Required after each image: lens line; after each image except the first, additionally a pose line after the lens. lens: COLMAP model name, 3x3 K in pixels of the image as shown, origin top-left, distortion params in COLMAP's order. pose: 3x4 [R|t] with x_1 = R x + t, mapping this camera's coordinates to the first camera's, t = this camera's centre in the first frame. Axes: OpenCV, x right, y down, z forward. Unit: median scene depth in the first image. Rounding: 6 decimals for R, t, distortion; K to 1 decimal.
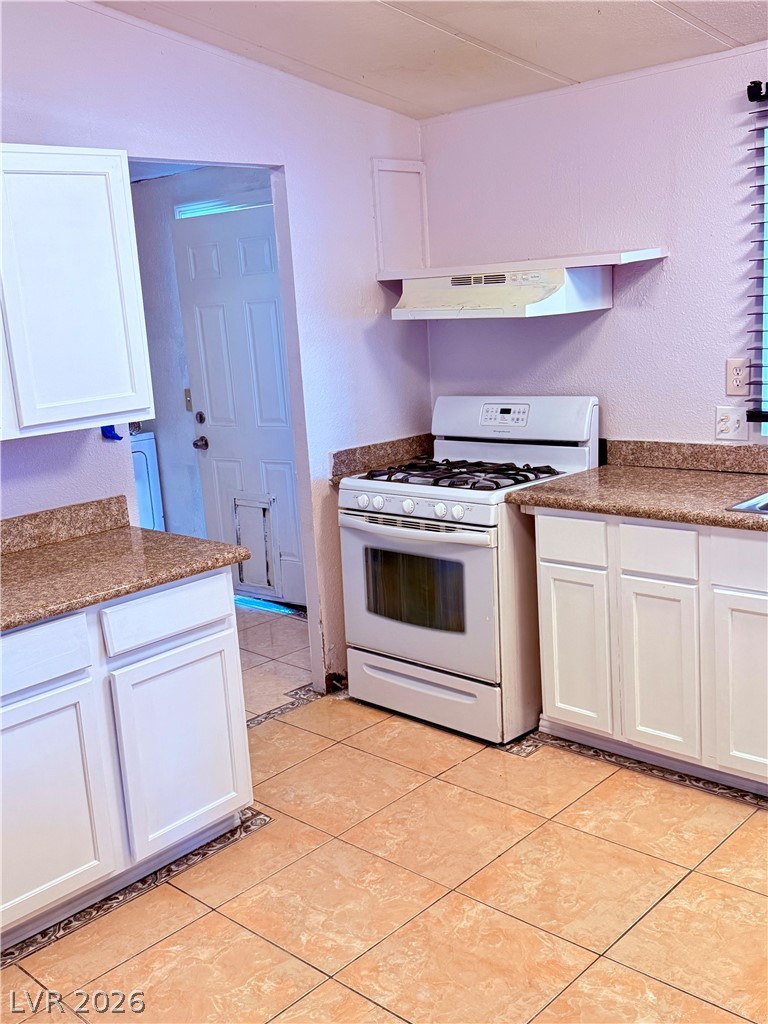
lens RADIAL K [[1012.9, 0, 397.6], [0, 1012.9, 521.0], [0, 0, 1]] dist [0.065665, 0.000000]
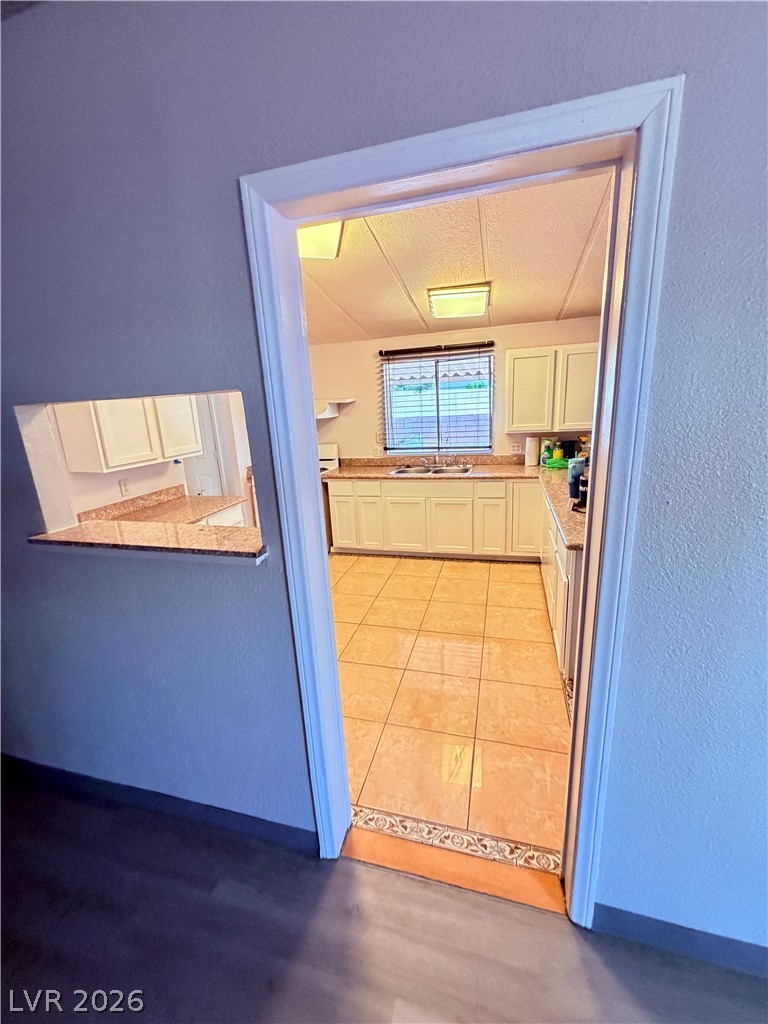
lens RADIAL K [[407.3, 0, 390.5], [0, 407.3, 517.8], [0, 0, 1]] dist [0.000244, 0.000110]
pose [[0.890426, -0.103668, 0.443164, -0.241123], [0.085391, 0.994475, 0.061062, 0.040727], [-0.447045, -0.016529, 0.894359, -0.201829]]
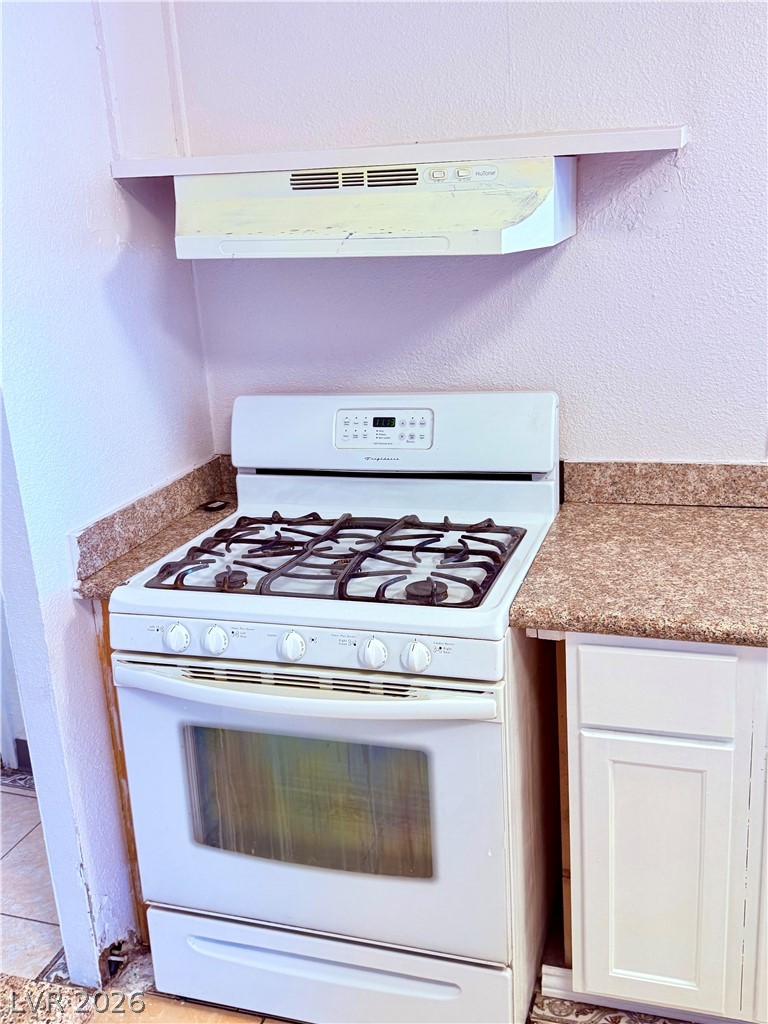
lens RADIAL K [[1012.9, 0, 409.0], [0, 1012.9, 529.1], [0, 0, 1]] dist [0.065665, 0.000000]
pose [[0.901641, -0.122144, 0.414879, -0.133024], [0.090386, 0.991325, 0.095421, -0.111120], [-0.422935, -0.048537, 0.904859, 0.525762]]
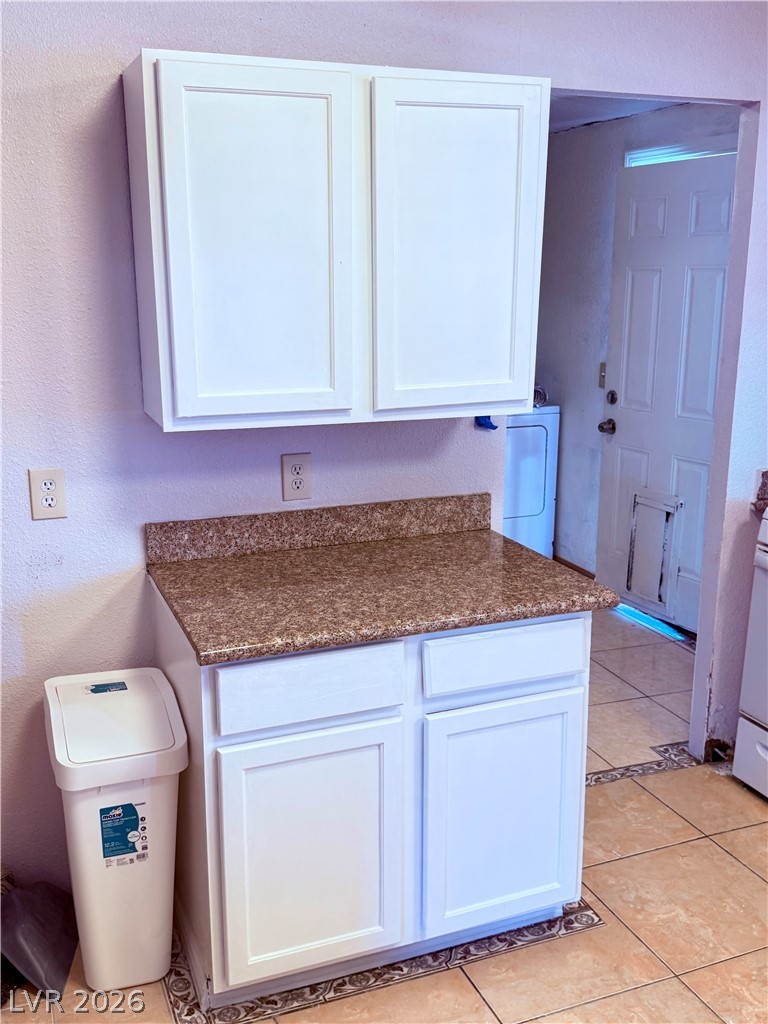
lens RADIAL K [[1012.9, 0, 382.8], [0, 1012.9, 493.6], [0, 0, 1]] dist [0.065665, 0.000000]
pose [[0.898677, 0.159778, -0.408474, -0.001345], [-0.150310, 0.987085, 0.055410, -0.053054], [0.412052, 0.011602, 0.911087, 0.168710]]
